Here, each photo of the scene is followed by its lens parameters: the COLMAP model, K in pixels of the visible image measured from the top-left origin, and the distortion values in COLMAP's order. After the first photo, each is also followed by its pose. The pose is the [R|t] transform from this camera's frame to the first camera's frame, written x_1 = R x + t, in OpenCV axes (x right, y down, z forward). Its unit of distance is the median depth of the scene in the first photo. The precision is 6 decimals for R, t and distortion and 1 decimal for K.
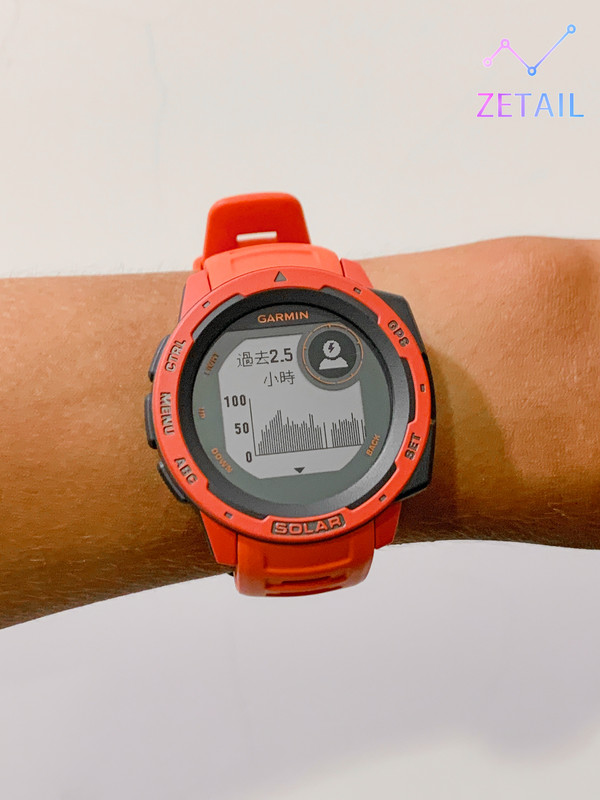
lens RADIAL K [[1476.1, 0, 282.0], [0, 1476.1, 409.4], [0, 0, 1]] dist [0.423379, 0.000000]
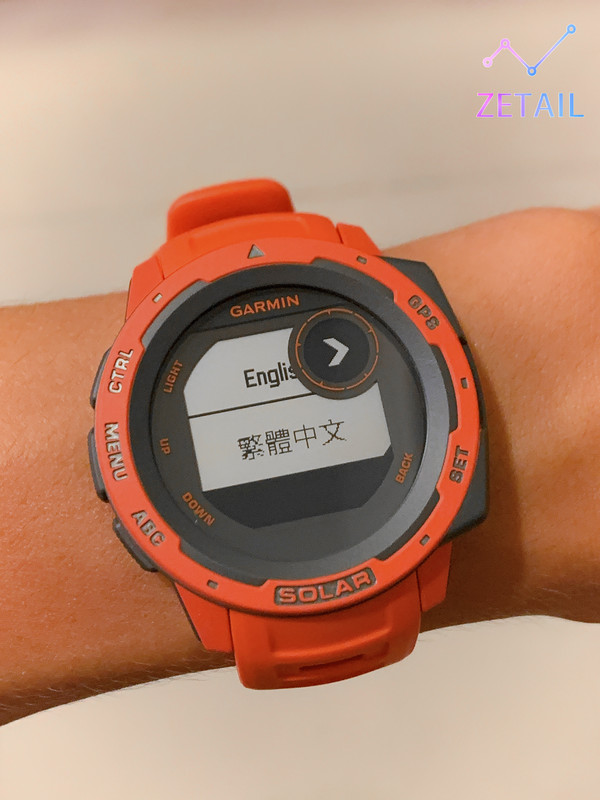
lens RADIAL K [[1476.1, 0, 293.4], [0, 1476.1, 406.5], [0, 0, 1]] dist [0.423379, 0.000000]
pose [[0.995460, -0.094842, -0.007987, 0.016237], [0.094488, 0.994845, -0.036806, 0.015677], [0.011436, 0.035885, 0.999291, 0.273860]]
